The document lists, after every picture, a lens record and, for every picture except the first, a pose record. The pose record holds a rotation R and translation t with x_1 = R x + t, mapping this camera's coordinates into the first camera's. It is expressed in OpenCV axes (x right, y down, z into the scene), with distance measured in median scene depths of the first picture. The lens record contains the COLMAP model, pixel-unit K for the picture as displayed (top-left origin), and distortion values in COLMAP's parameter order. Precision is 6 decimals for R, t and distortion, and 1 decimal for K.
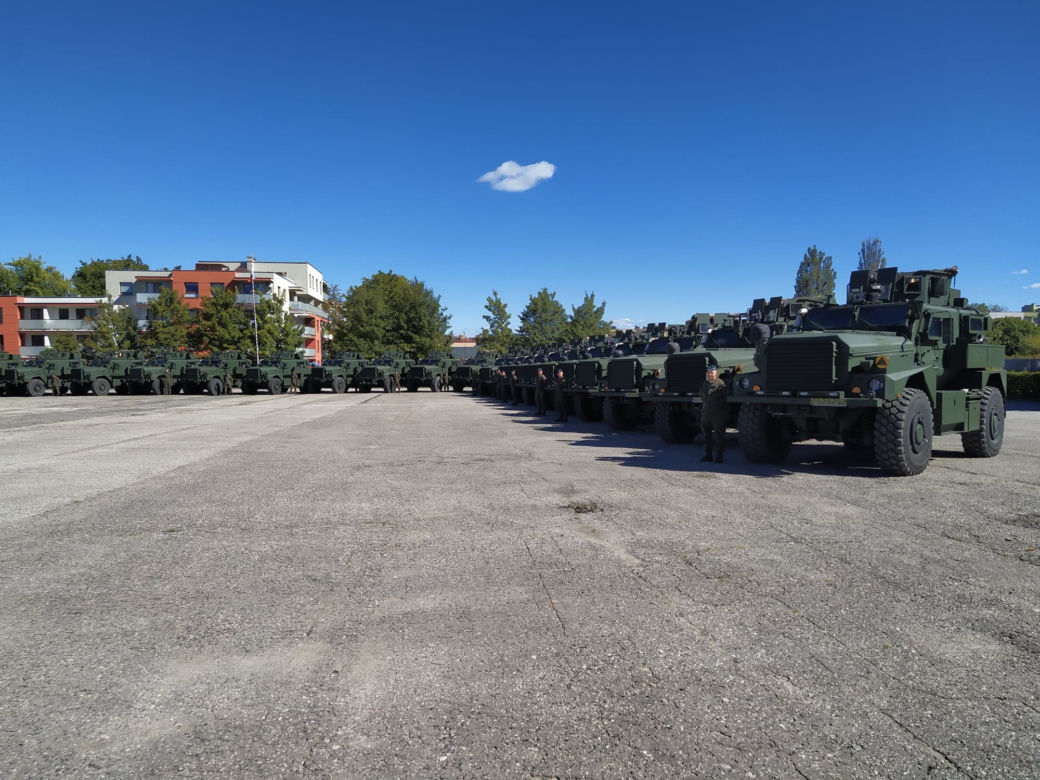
lens RADIAL K [[770.0, 0, 517.2], [0, 770.0, 393.3], [0, 0, 1]] dist [0.100696, -0.138092]
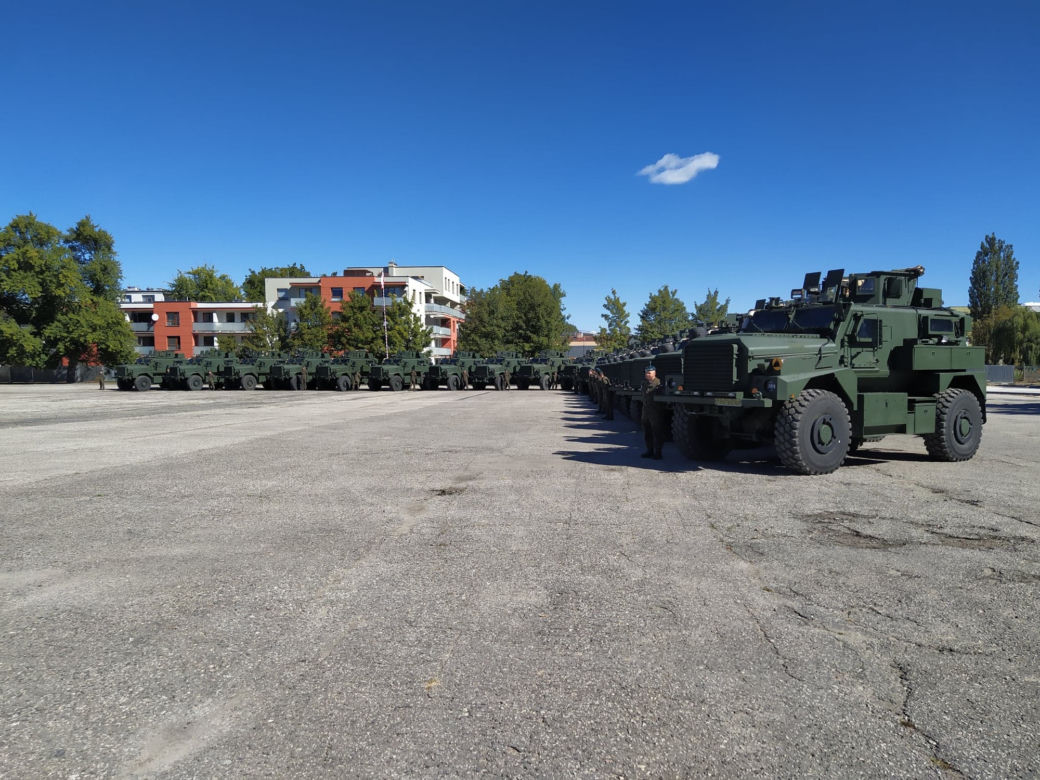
lens RADIAL K [[770.0, 0, 513.6], [0, 770.0, 398.7], [0, 0, 1]] dist [0.100696, -0.138092]
pose [[0.979130, 0.011798, -0.202893, 0.063310], [-0.009939, 0.999899, 0.010177, -0.000255], [0.202992, -0.007948, 0.979148, -0.014936]]
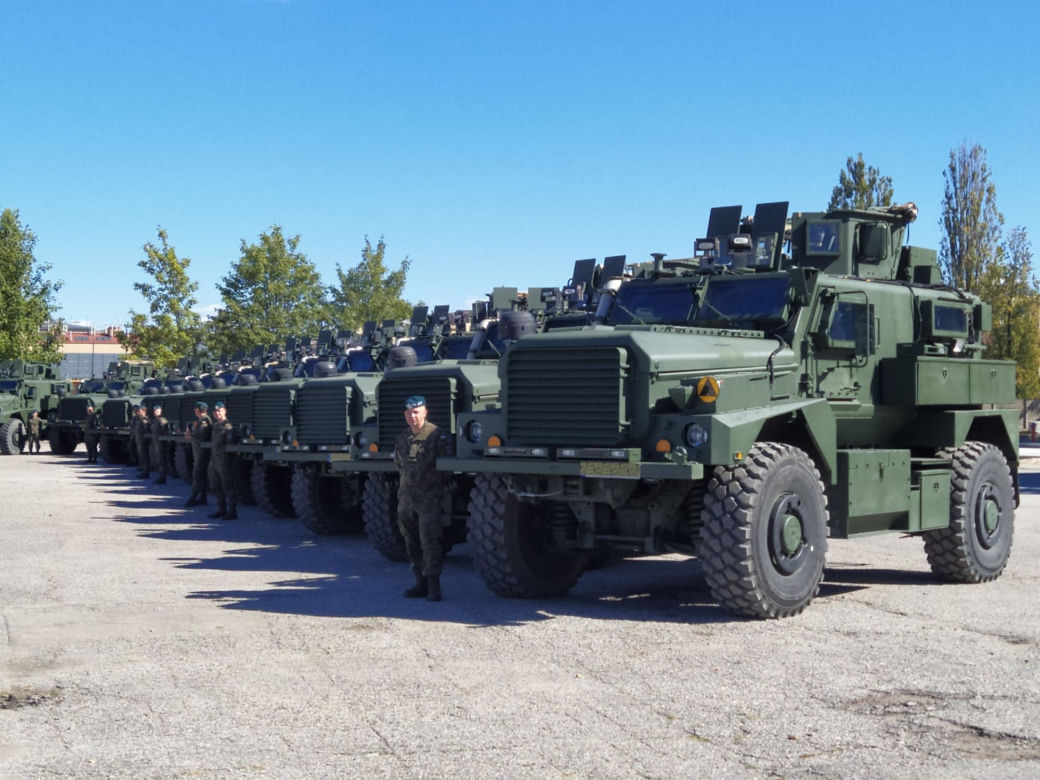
lens RADIAL K [[1688.2, 0, 518.7], [0, 1688.2, 392.5], [0, 0, 1]] dist [0.099857, 0.000000]
pose [[0.988338, 0.007400, 0.152094, 0.034477], [-0.001466, 0.999235, -0.039089, 0.000745], [-0.152267, 0.038410, 0.987593, -0.009428]]
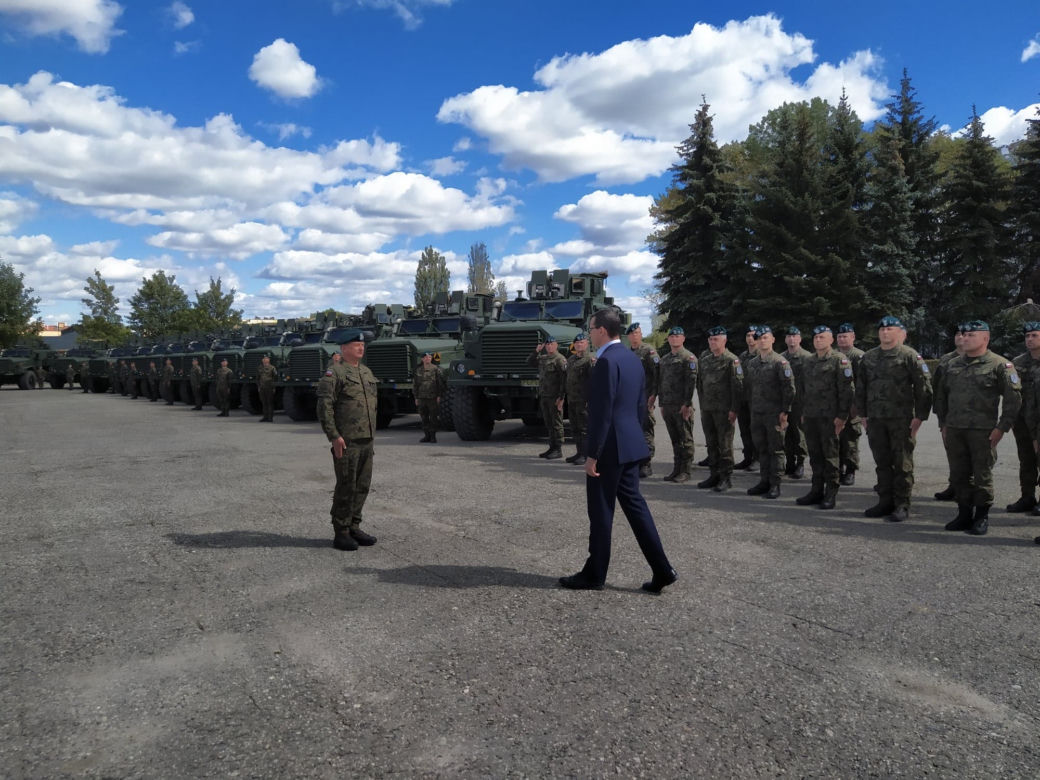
lens RADIAL K [[770.0, 0, 522.3], [0, 770.0, 399.8], [0, 0, 1]] dist [0.100696, -0.138092]
pose [[0.883554, -0.029999, 0.467368, -0.029625], [0.021716, 0.999497, 0.023100, 0.001765], [-0.467826, -0.010260, 0.883761, -0.000364]]
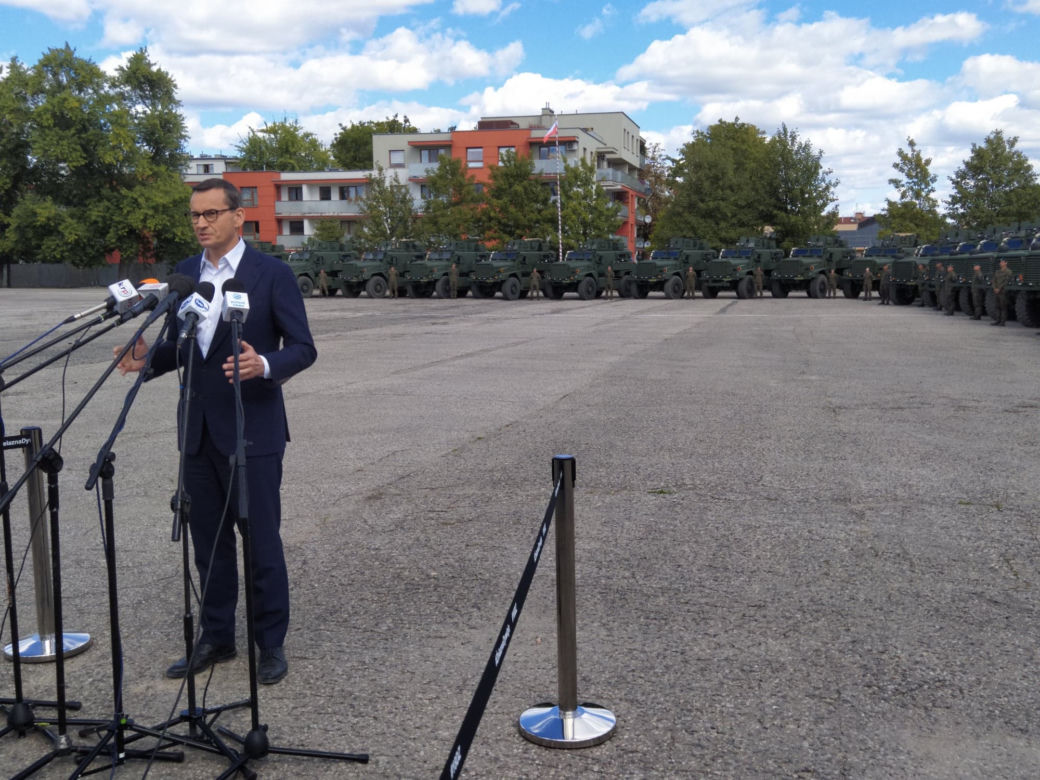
lens RADIAL K [[1098.6, 0, 509.9], [0, 1098.6, 395.9], [0, 0, 1]] dist [0.059130, 0.000000]
pose [[0.941673, 0.040726, -0.334056, -0.033938], [-0.011786, 0.996032, 0.088206, 0.001554], [0.336323, -0.079124, 0.938417, 0.010459]]
